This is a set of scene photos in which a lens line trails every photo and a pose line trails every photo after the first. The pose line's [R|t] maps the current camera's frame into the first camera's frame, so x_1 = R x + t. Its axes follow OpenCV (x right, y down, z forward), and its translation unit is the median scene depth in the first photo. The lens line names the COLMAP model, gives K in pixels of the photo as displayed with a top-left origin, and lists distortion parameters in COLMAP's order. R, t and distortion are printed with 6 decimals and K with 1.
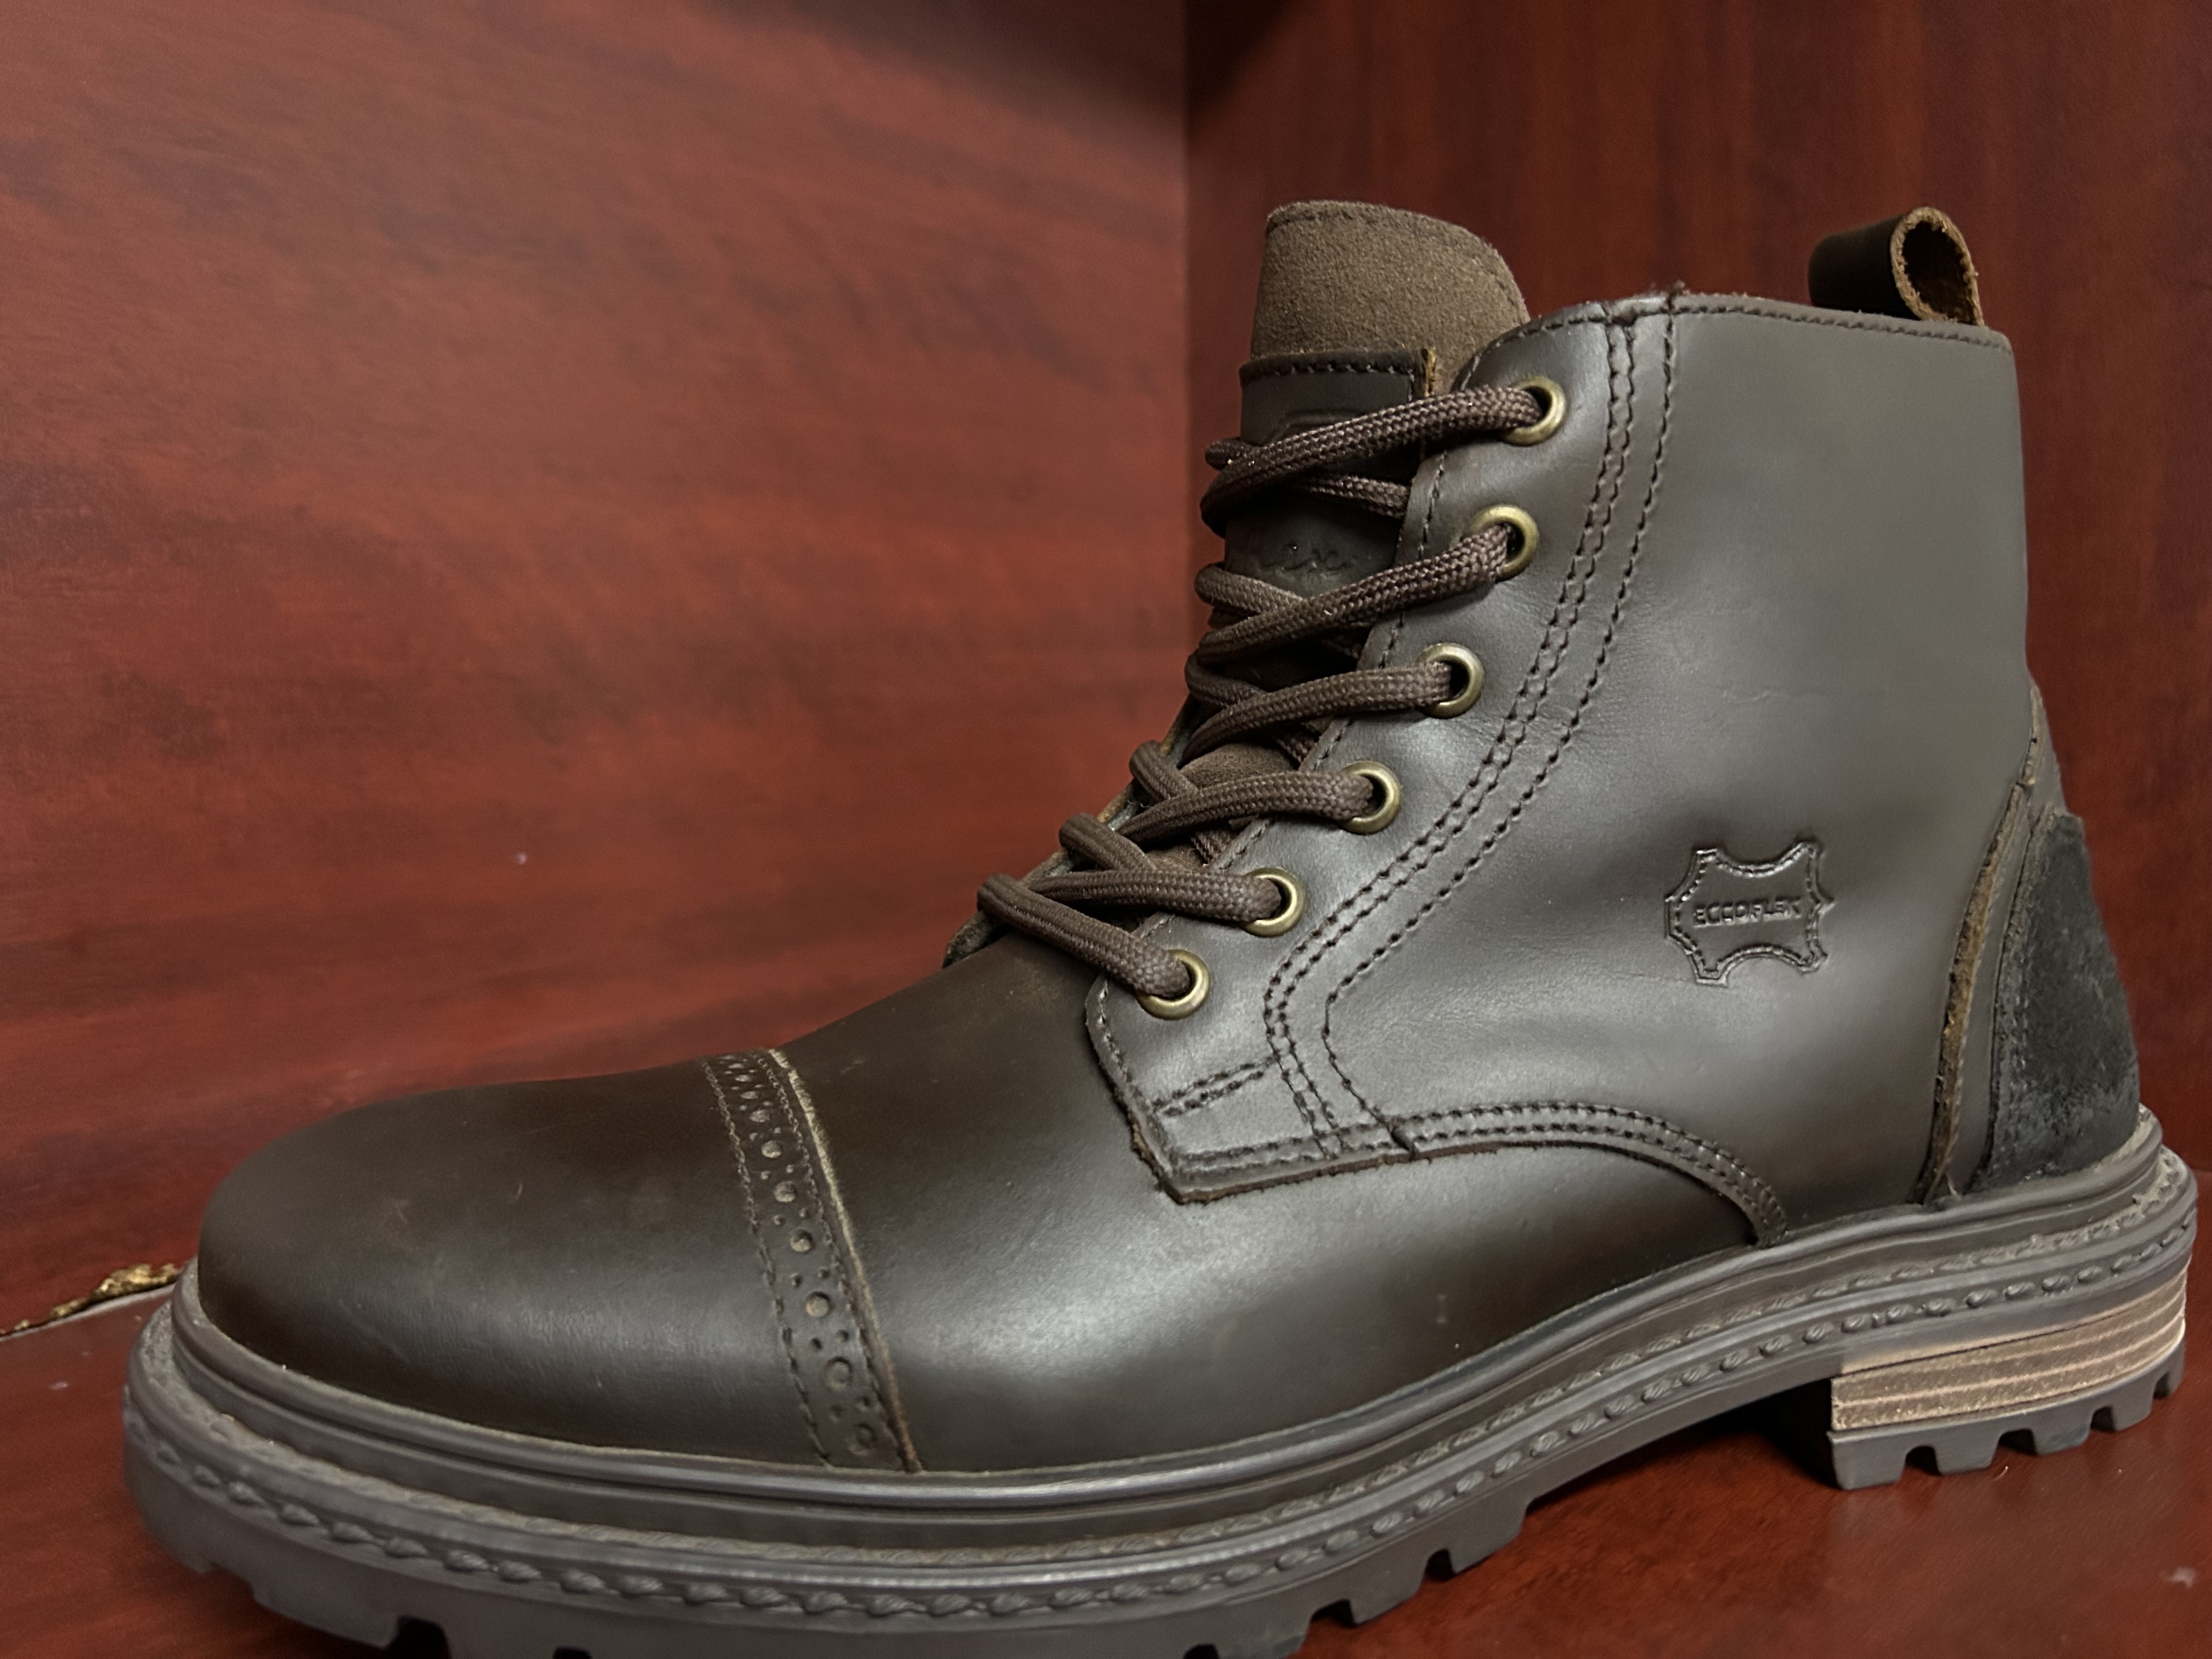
lens RADIAL K [[1747.6, 0, 1089.7], [0, 1747.6, 831.8], [0, 0, 1]] dist [0.024987, -0.057655]
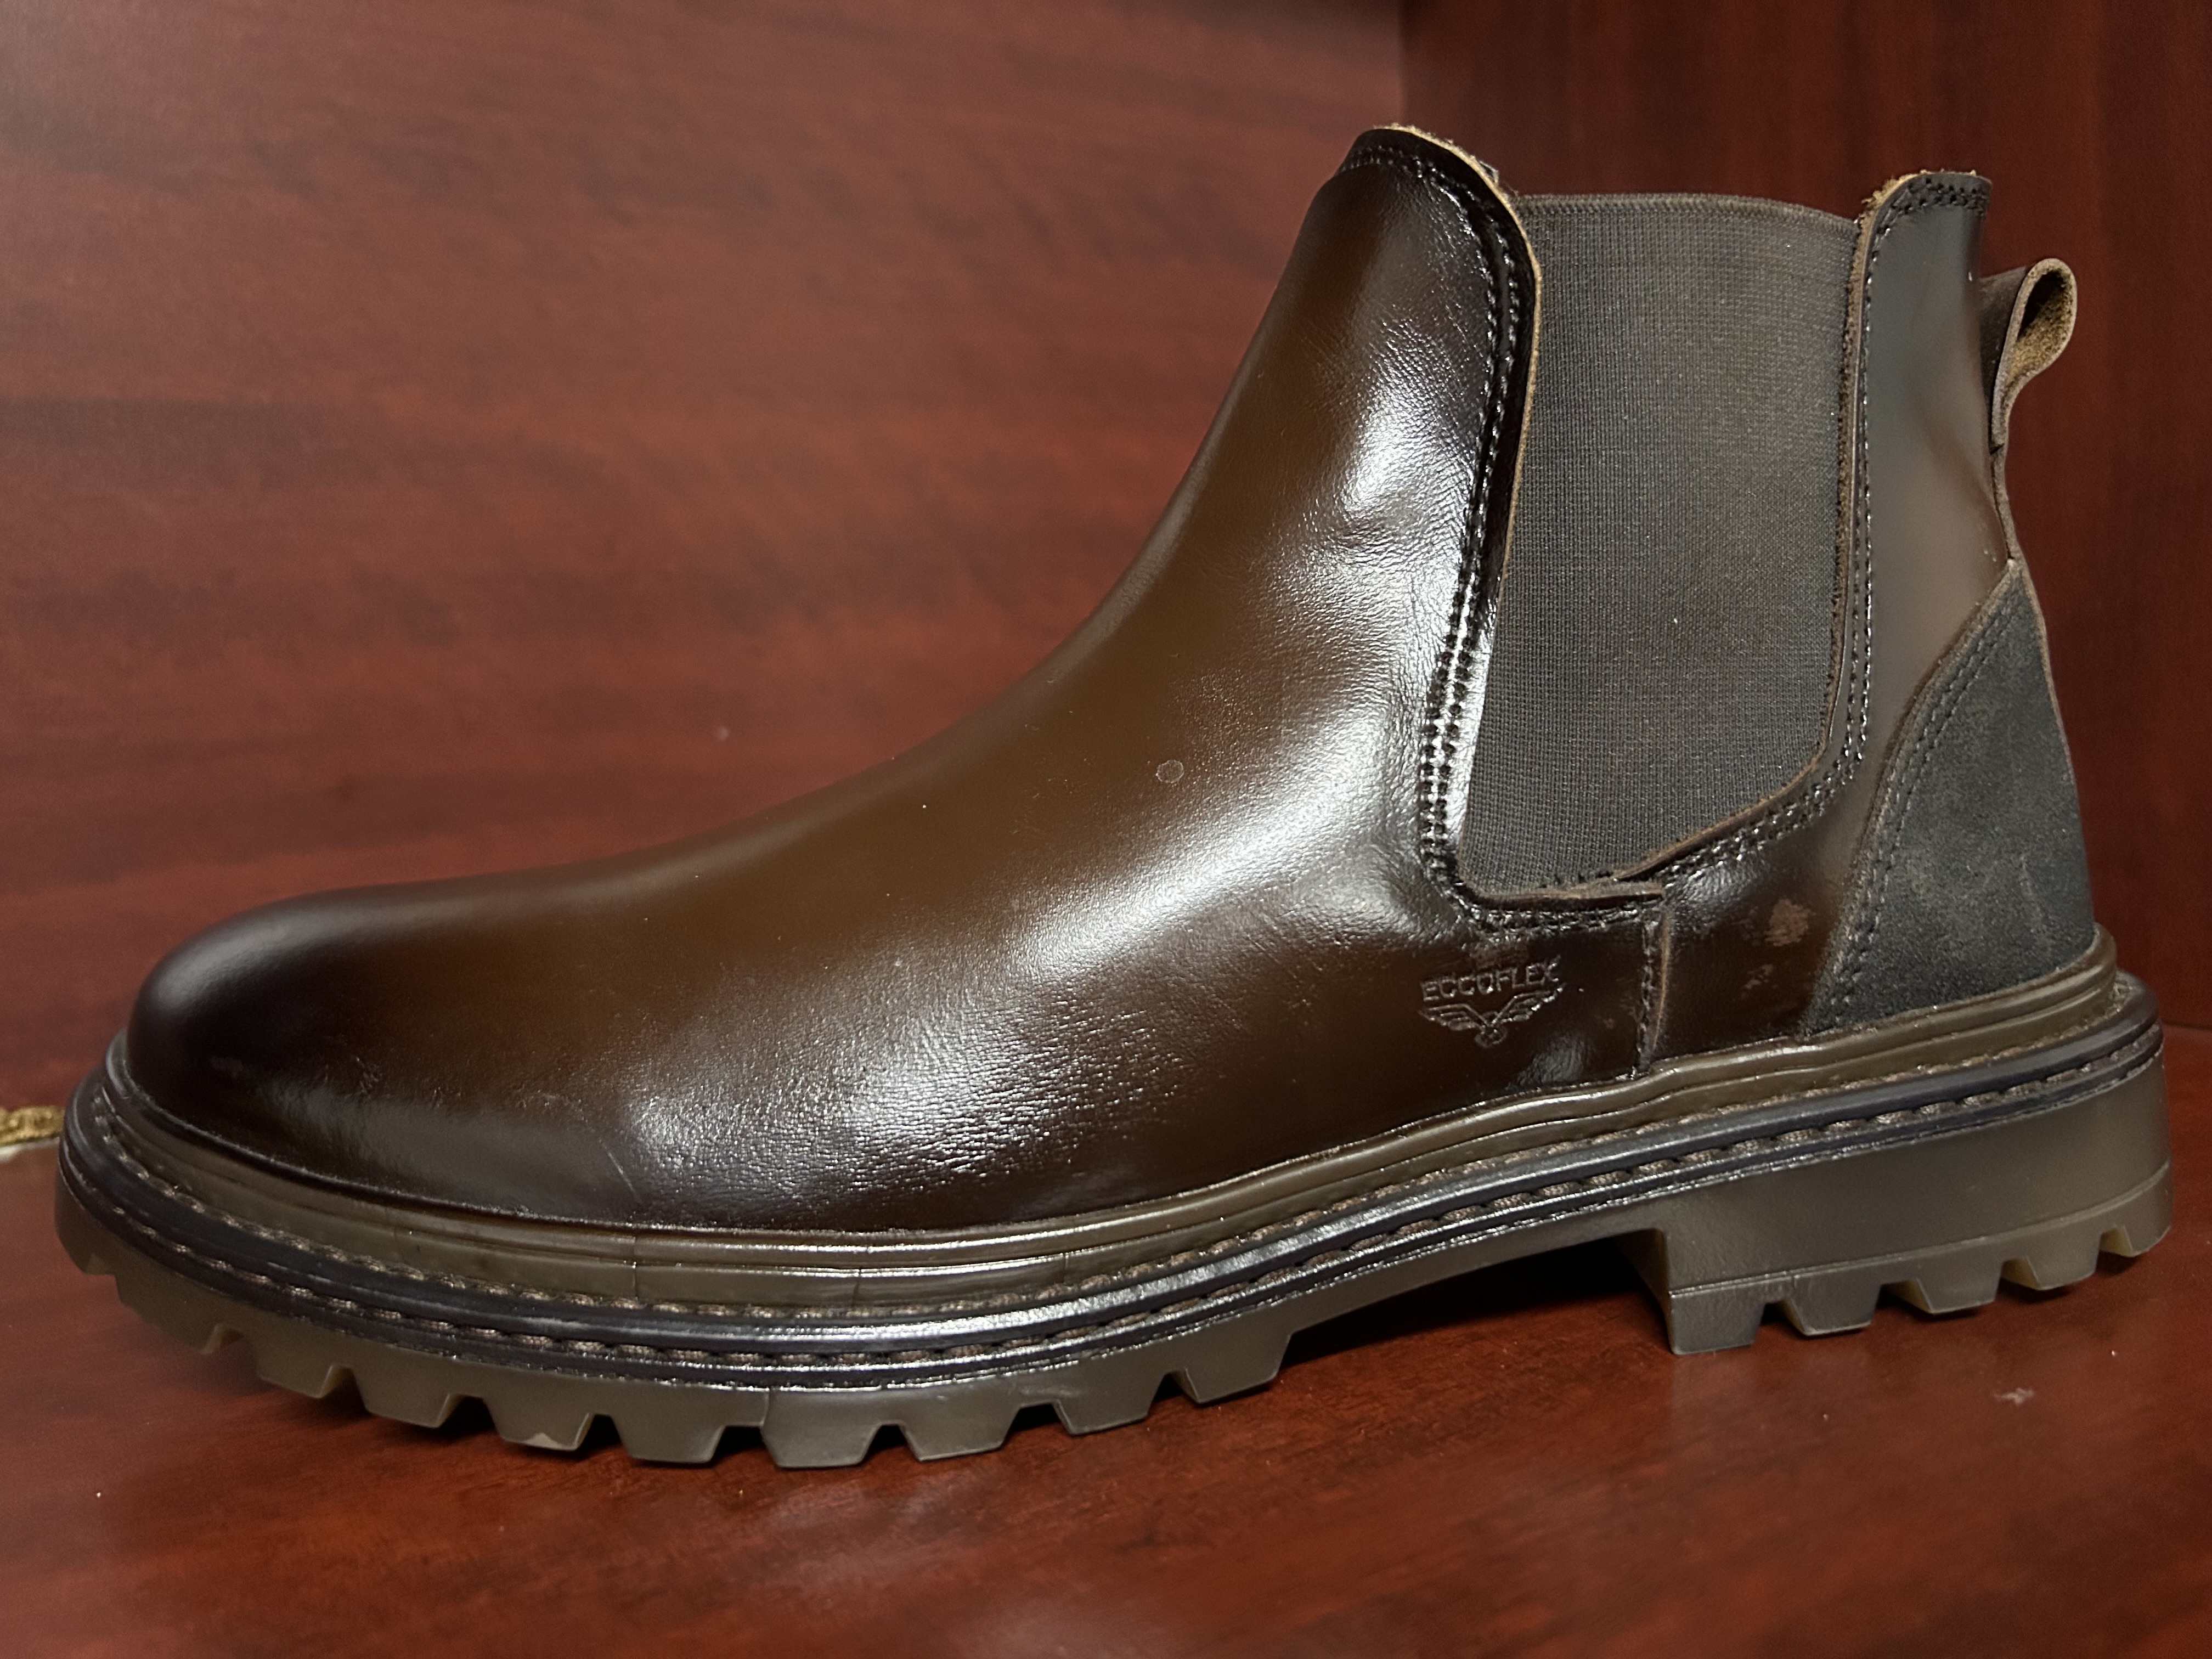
lens RADIAL K [[1747.6, 0, 1105.9], [0, 1747.6, 840.9], [0, 0, 1]] dist [0.024987, -0.057655]
pose [[0.960873, 0.005767, -0.276928, 0.330508], [0.003595, 0.999439, 0.033287, 0.067448], [0.276964, -0.032980, 0.960314, -0.057181]]
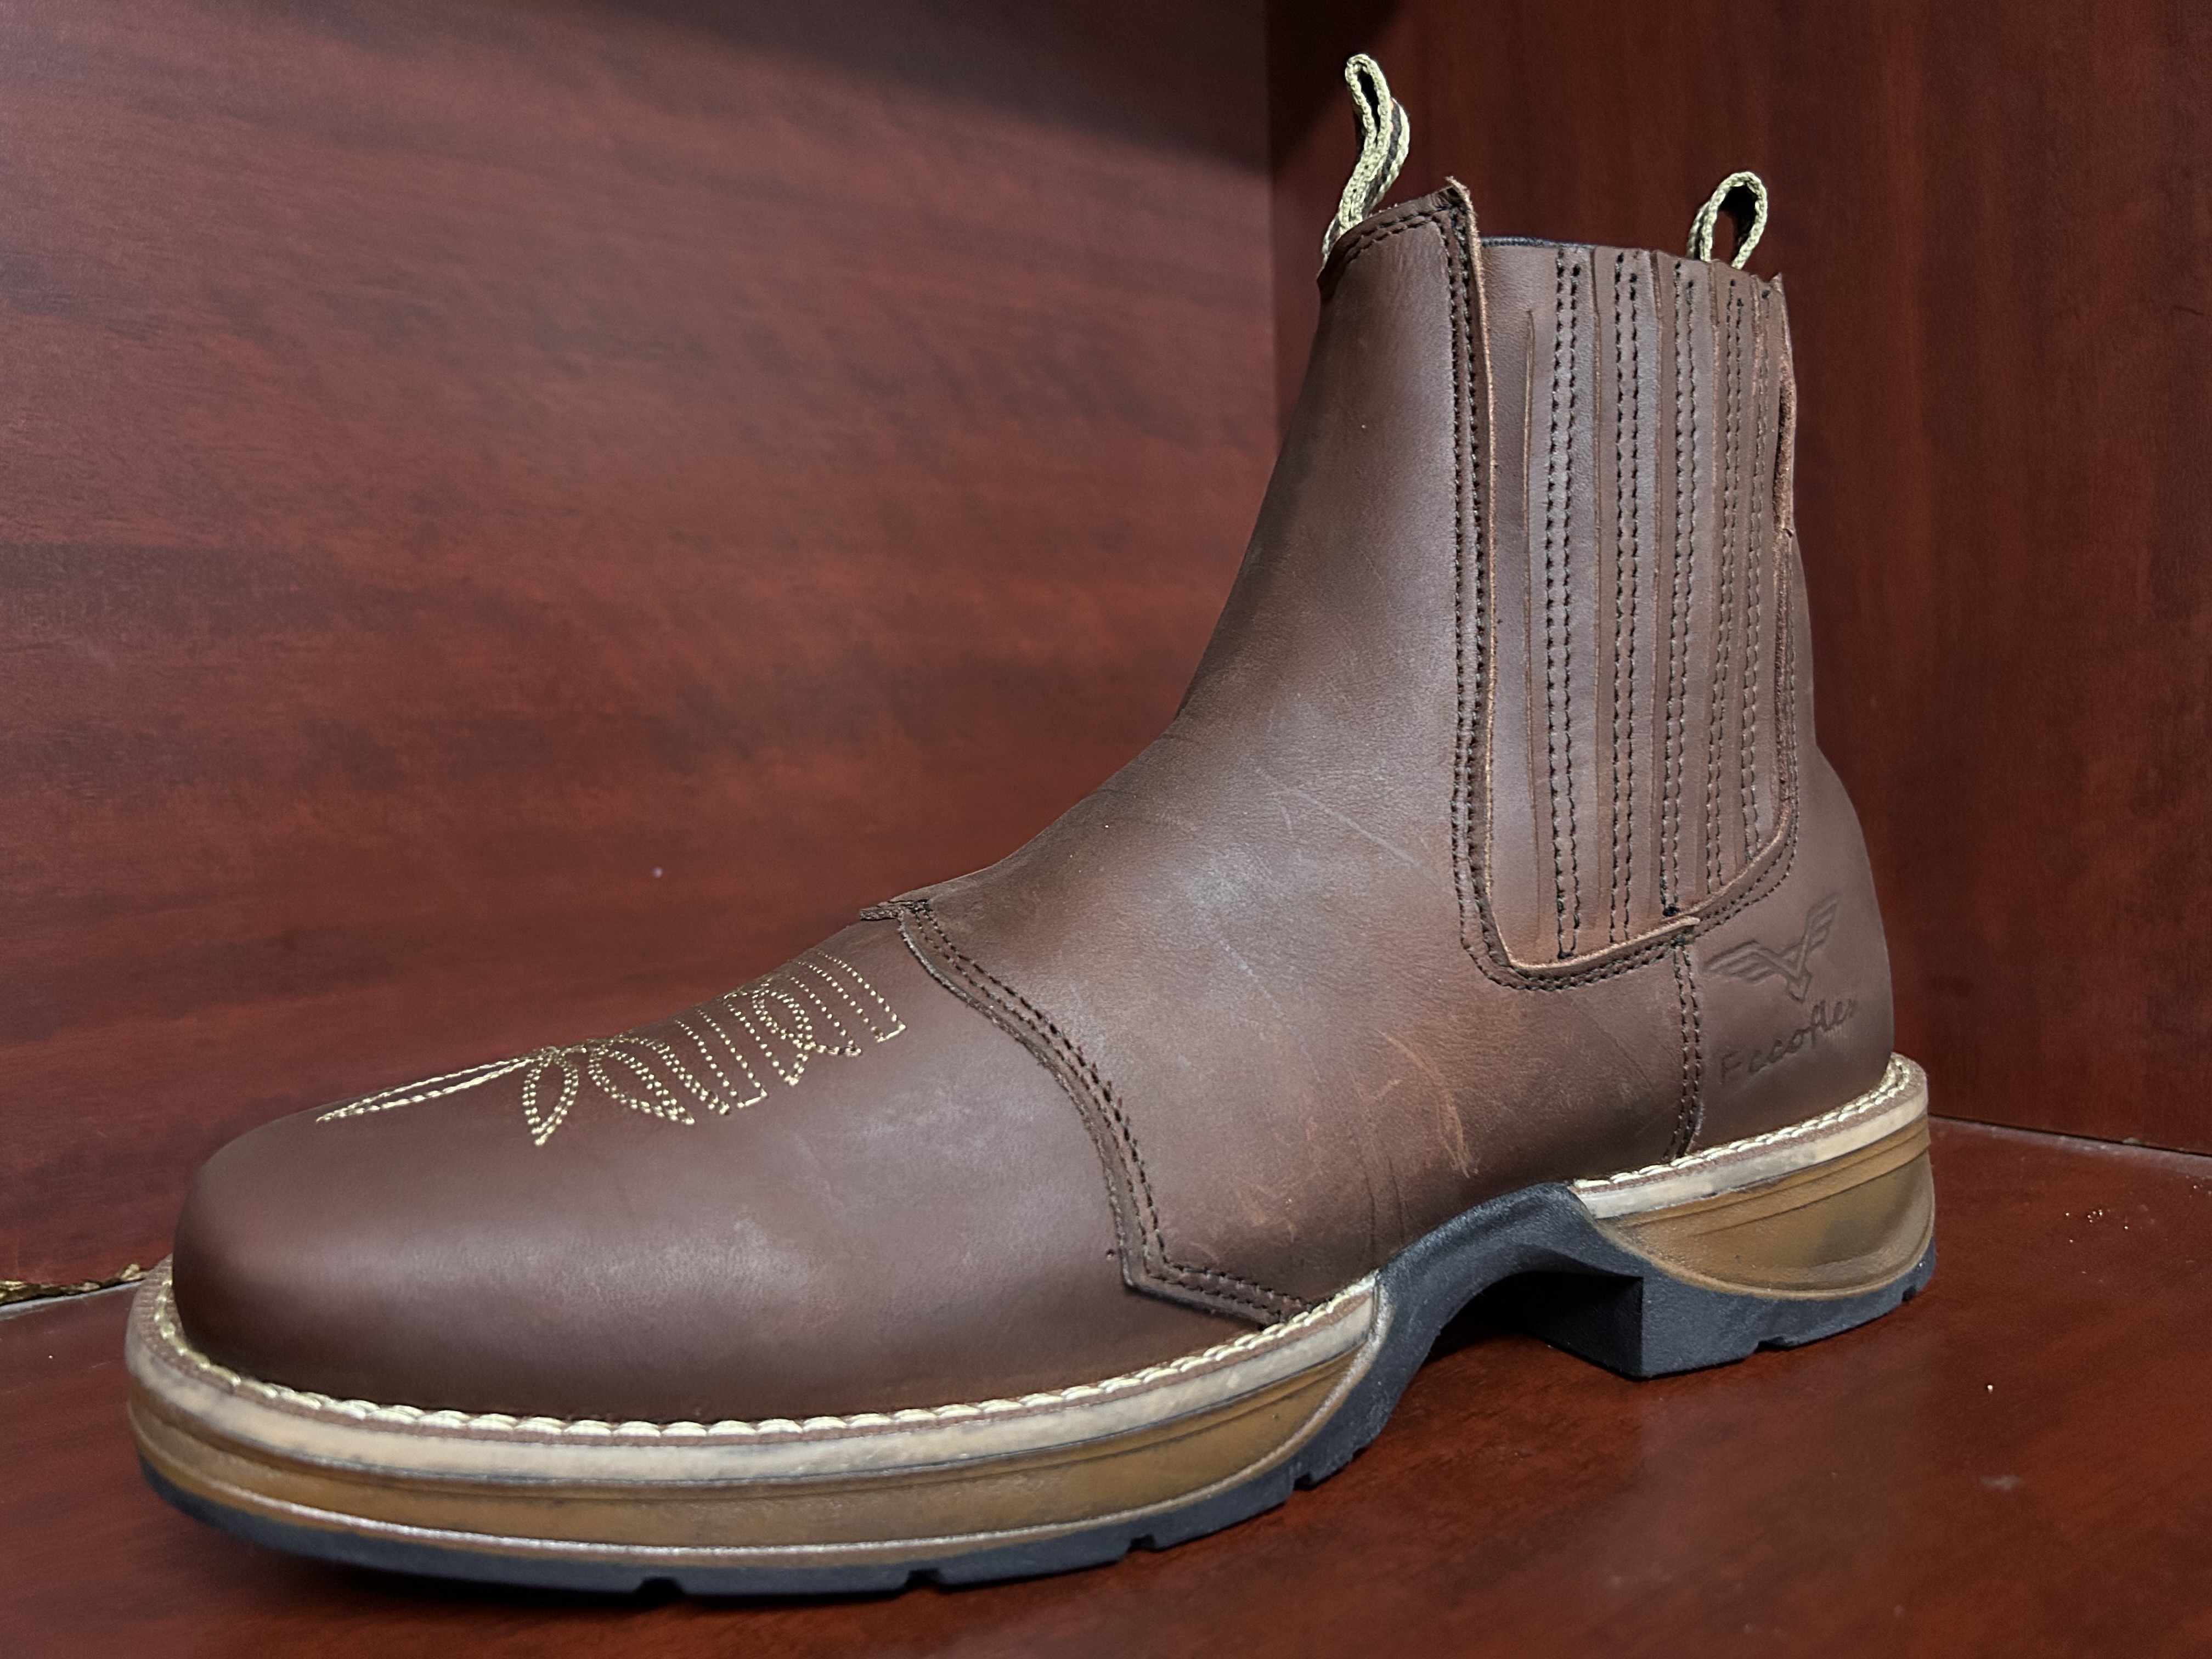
lens RADIAL K [[1747.6, 0, 1103.8], [0, 1747.6, 833.7], [0, 0, 1]] dist [0.024987, -0.057655]
pose [[0.991662, -0.012558, -0.128253, 0.164834], [0.009901, 0.999723, -0.021339, 0.023815], [0.128486, 0.019891, 0.991512, -0.160777]]
